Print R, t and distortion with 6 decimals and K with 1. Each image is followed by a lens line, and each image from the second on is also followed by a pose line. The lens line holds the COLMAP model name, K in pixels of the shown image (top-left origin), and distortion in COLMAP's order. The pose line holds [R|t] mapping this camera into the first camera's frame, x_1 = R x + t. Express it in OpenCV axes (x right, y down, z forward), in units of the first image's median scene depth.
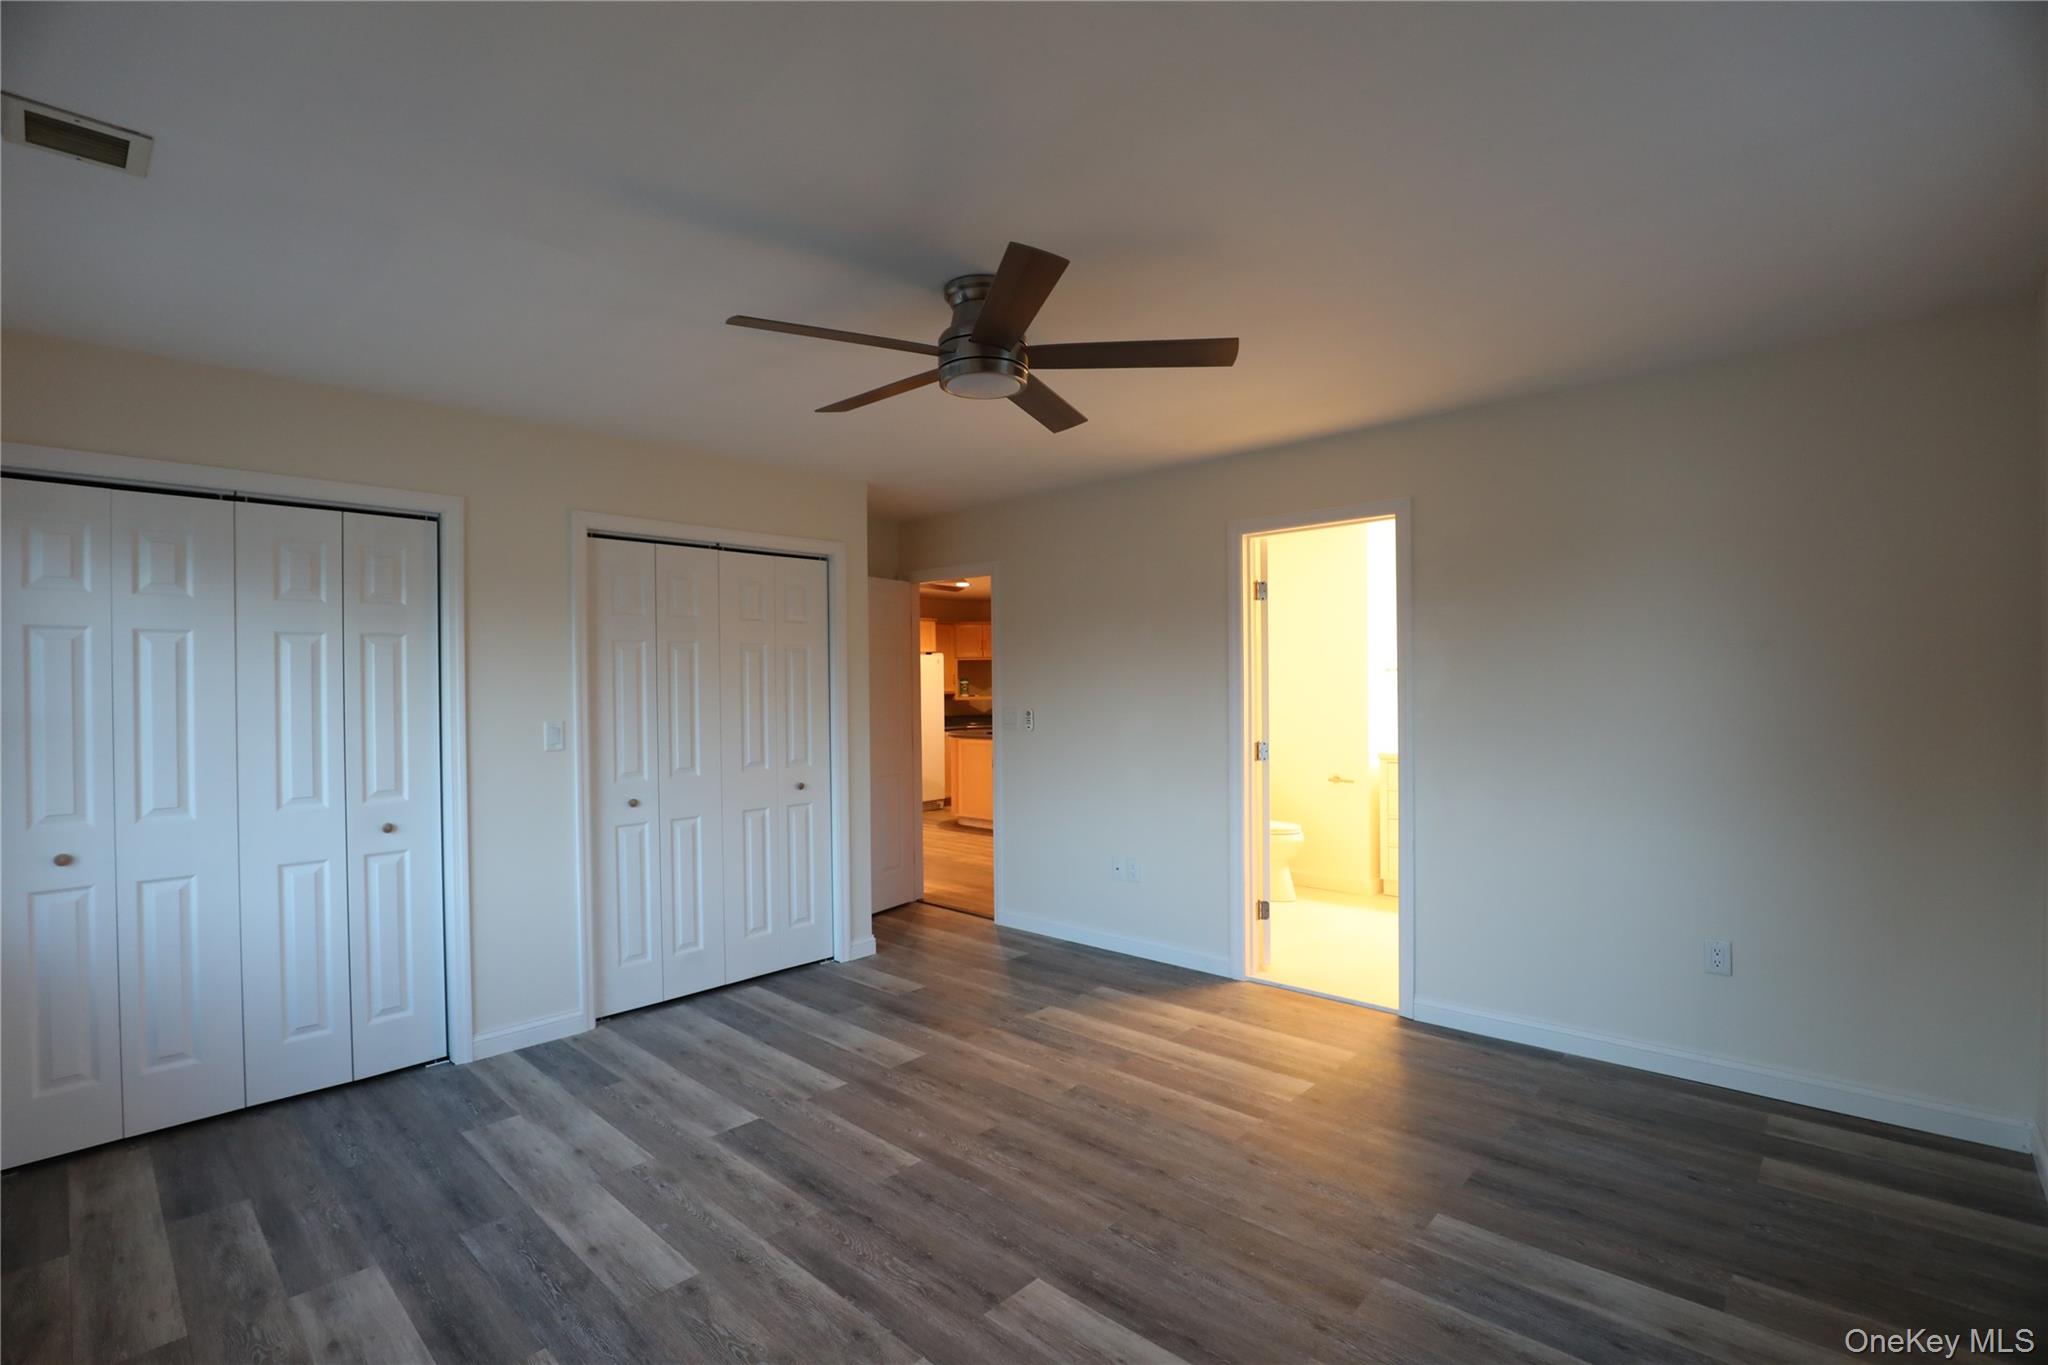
lens RADIAL K [[934.9, 0, 1017.5], [0, 934.9, 685.1], [0, 0, 1]] dist [-0.033798, 0.006351]
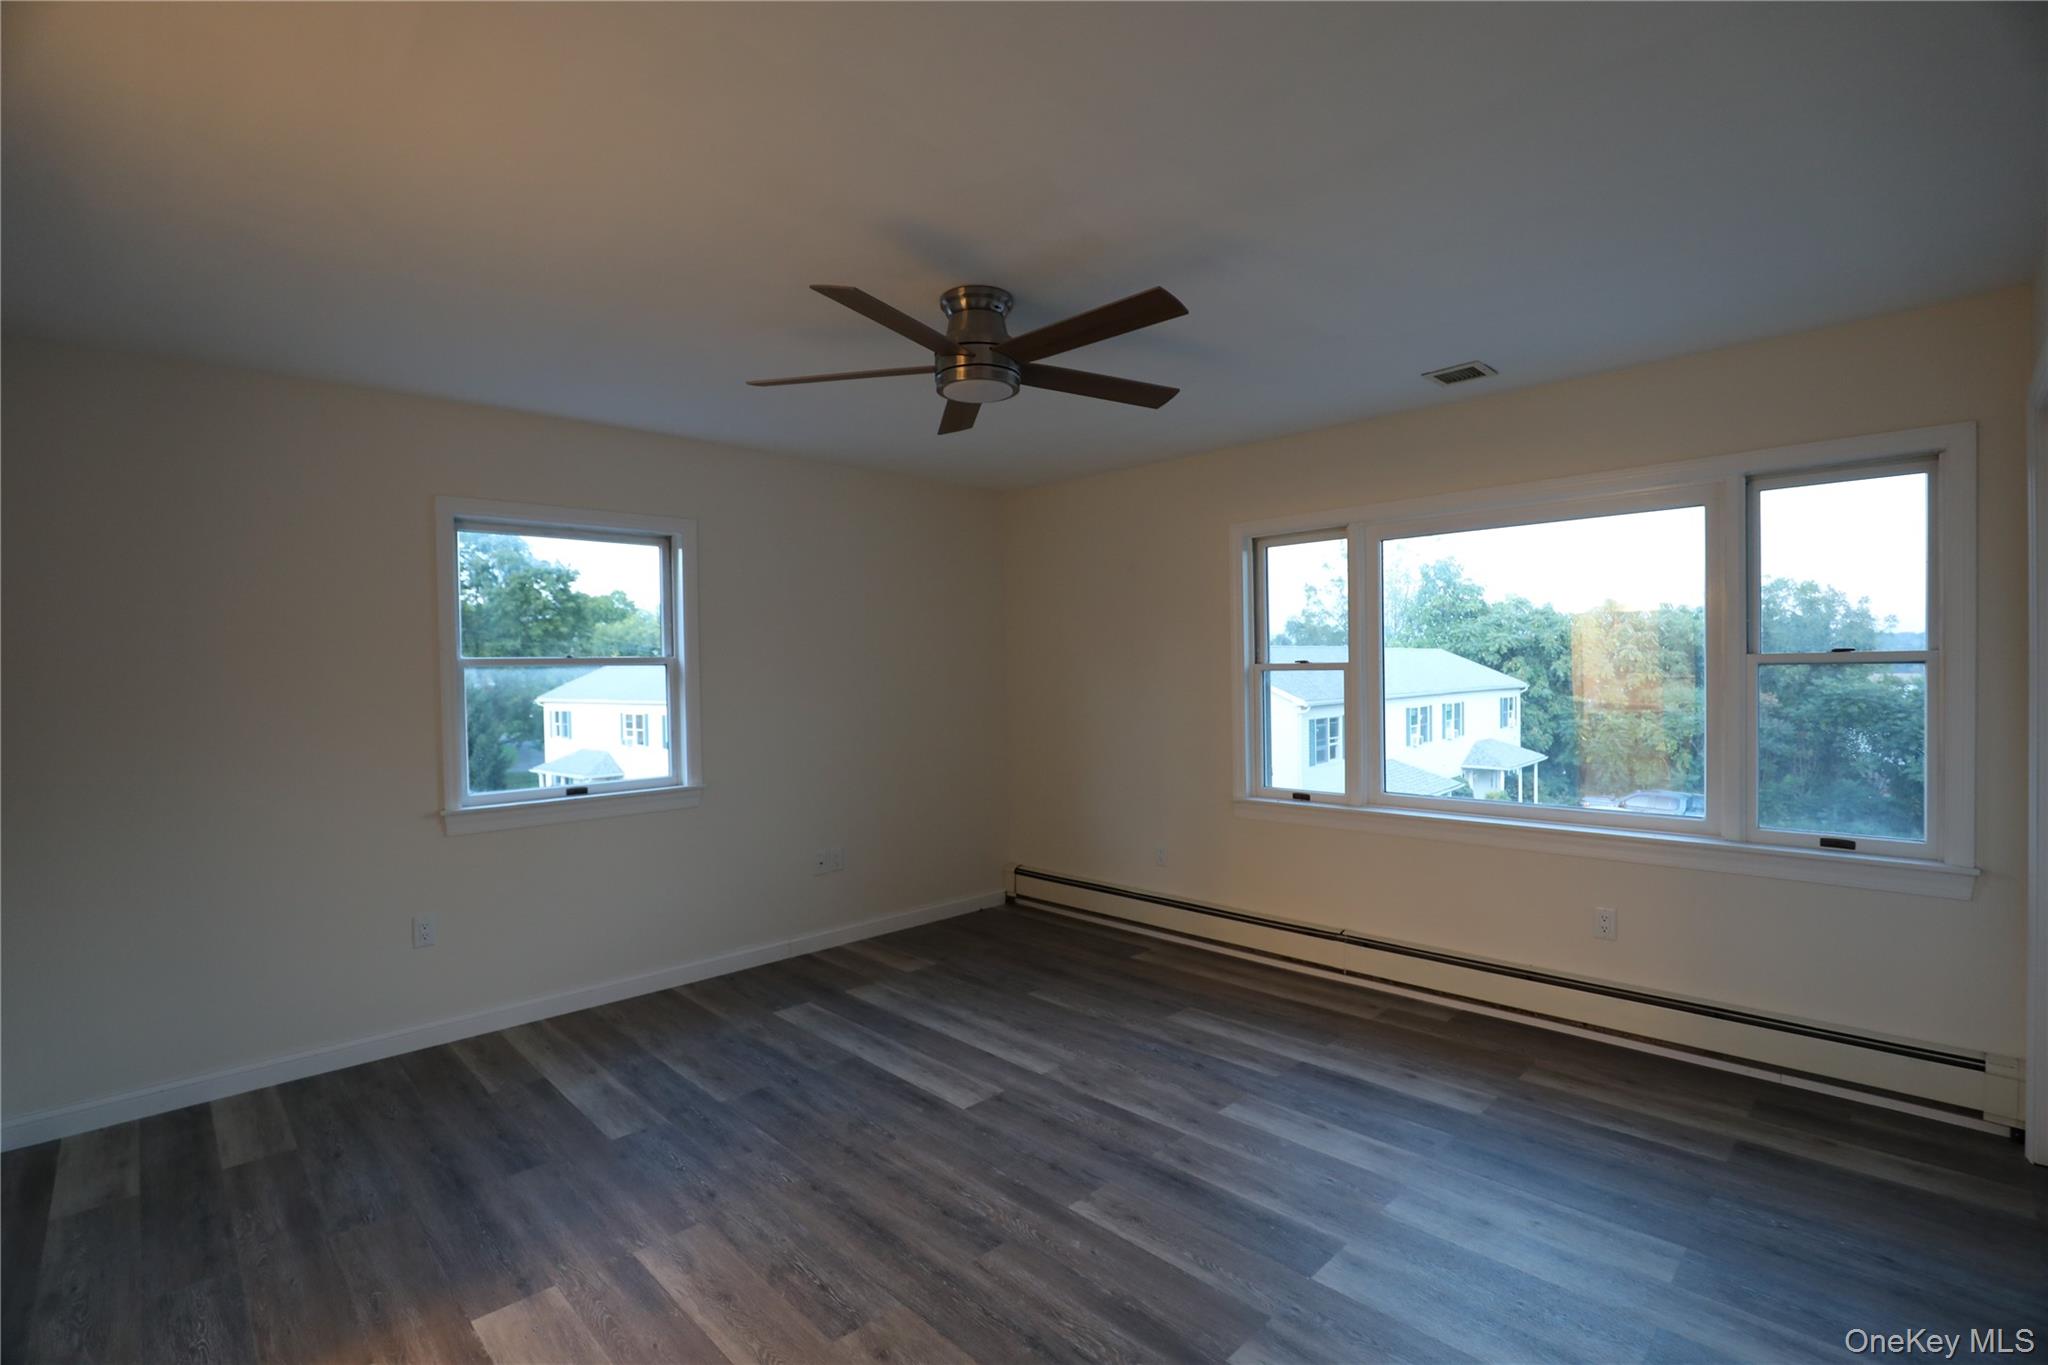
lens RADIAL K [[934.9, 0, 1017.5], [0, 934.9, 685.1], [0, 0, 1]] dist [-0.033798, 0.006351]
pose [[-0.998674, 0.027931, 0.043253, -0.114495], [0.028712, 0.999434, 0.017541, -0.005992], [-0.042739, 0.018760, -0.998910, 2.009520]]
